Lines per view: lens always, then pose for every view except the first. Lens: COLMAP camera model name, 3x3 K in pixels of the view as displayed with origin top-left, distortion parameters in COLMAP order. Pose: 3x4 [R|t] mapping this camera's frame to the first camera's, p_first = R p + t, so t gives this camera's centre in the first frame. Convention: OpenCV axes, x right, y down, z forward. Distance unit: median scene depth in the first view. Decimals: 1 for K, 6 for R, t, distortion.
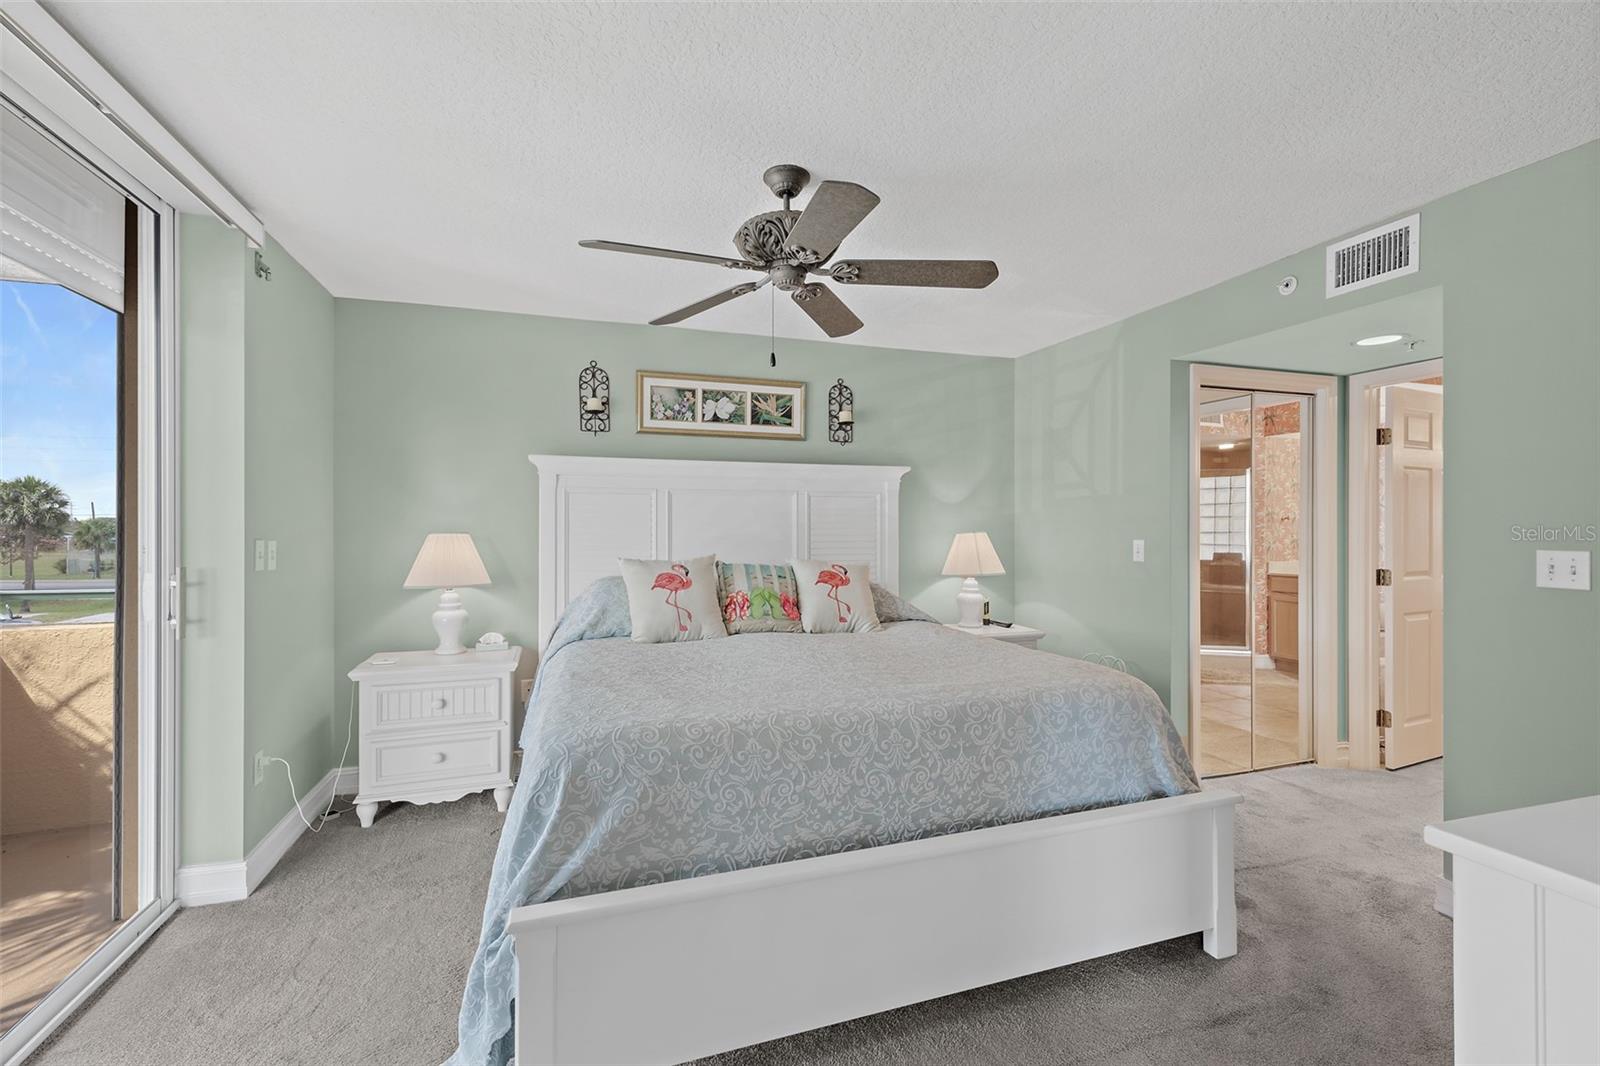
lens RADIAL K [[679.0, 0, 792.9], [0, 679.0, 528.9], [0, 0, 1]] dist [0.004047, 0.000828]
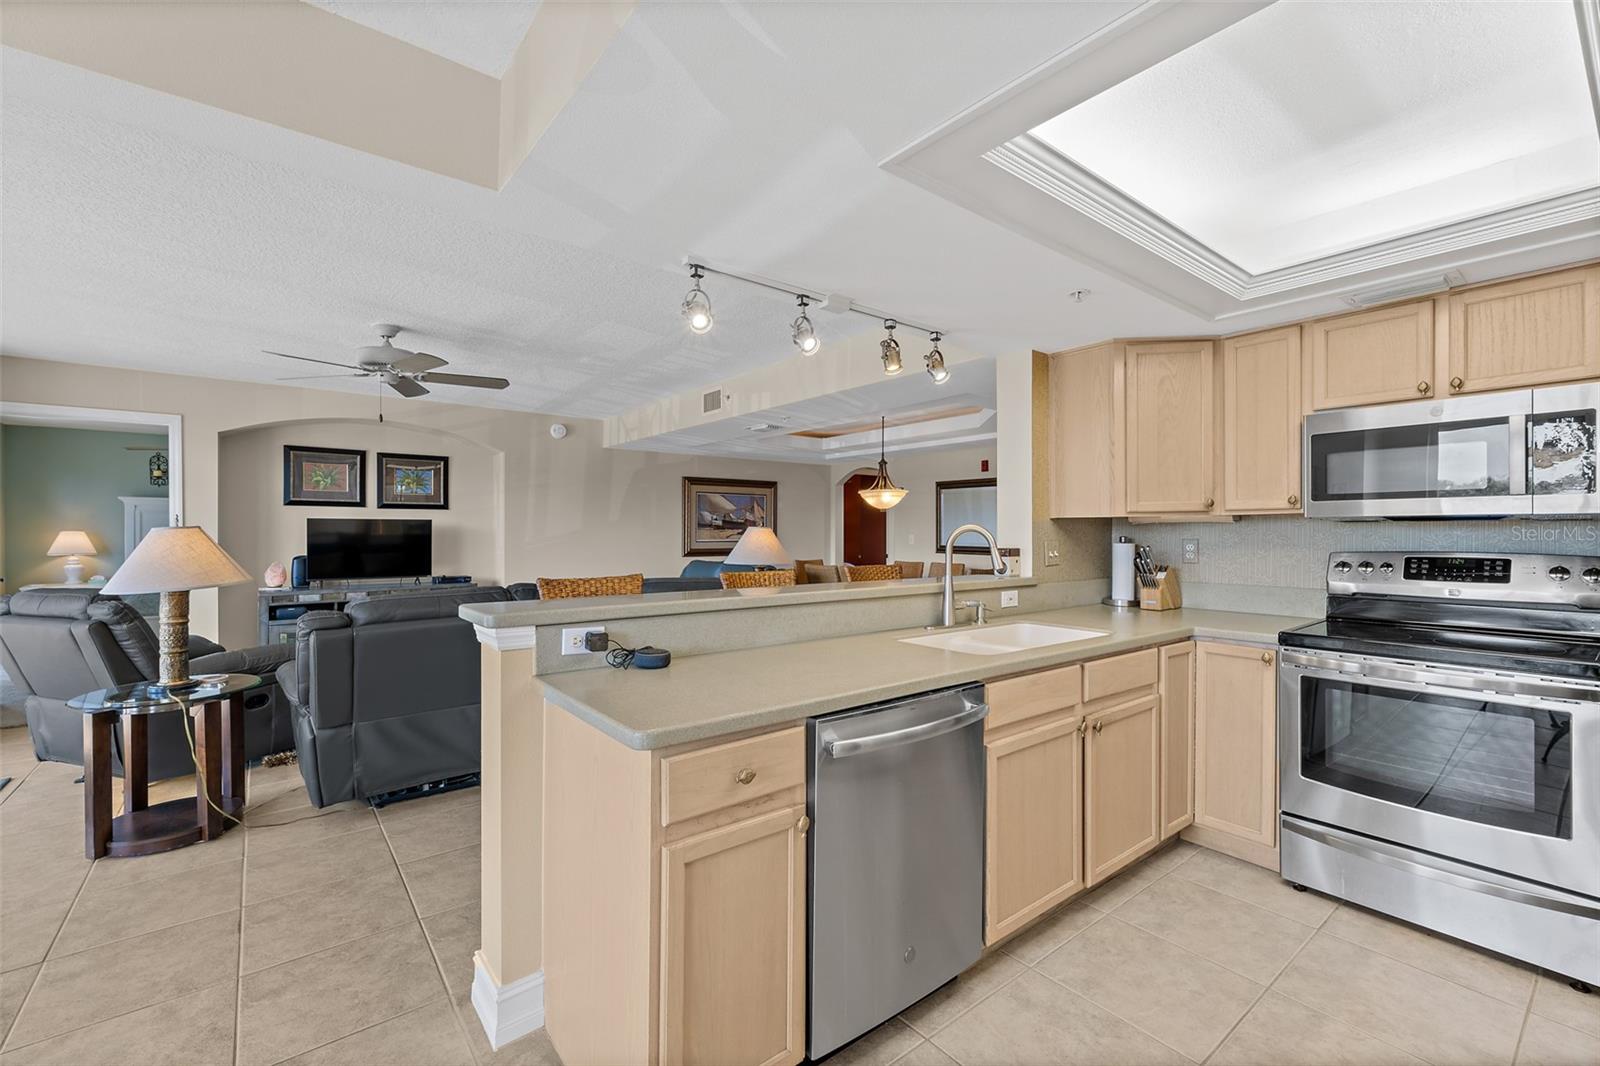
lens RADIAL K [[676.1, 0, 792.4], [0, 676.1, 533.4], [0, 0, 1]] dist [0.005202, 0.000003]
pose [[0.939414, -0.001794, 0.342780, 0.889911], [0.000623, 0.999994, 0.003527, 0.006753], [-0.342784, -0.003100, 0.939409, -1.788357]]
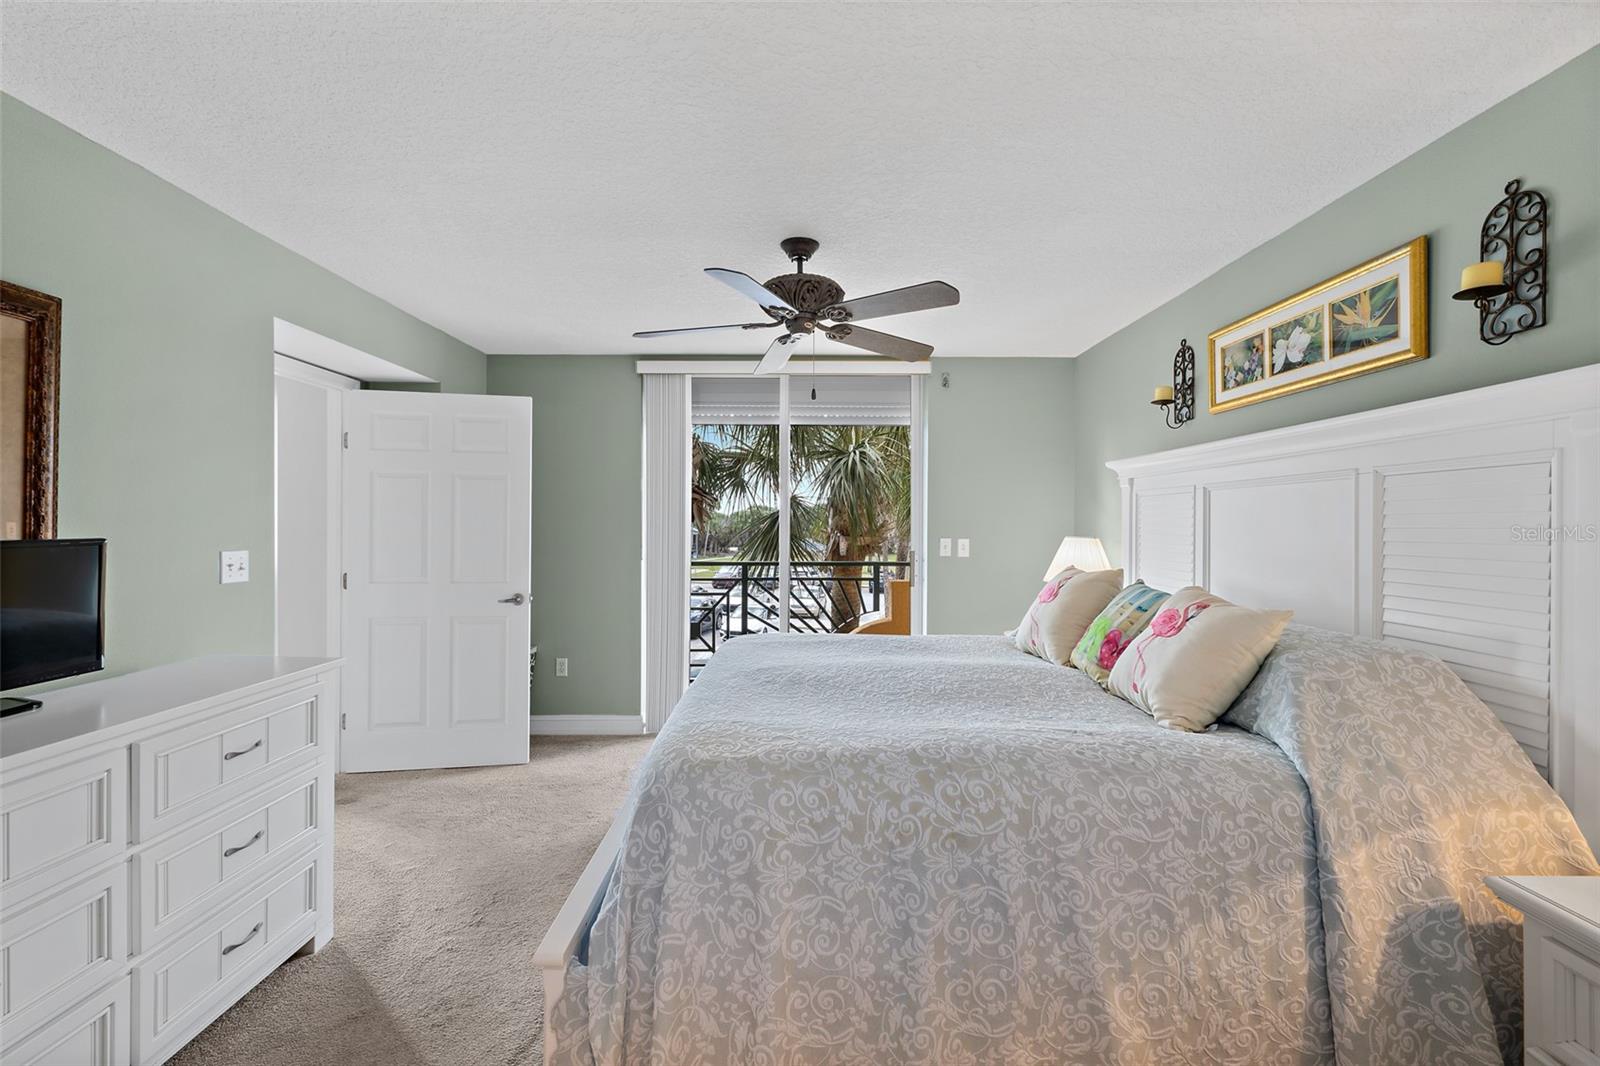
lens RADIAL K [[675.1, 0, 792.3], [0, 675.1, 530.8], [0, 0, 1]] dist [0.003911, -0.000204]
pose [[-0.282158, -0.001814, -0.959366, 0.679244], [-0.006926, 0.999976, 0.000147, -0.002776], [0.959343, 0.006686, -0.282164, 0.784472]]
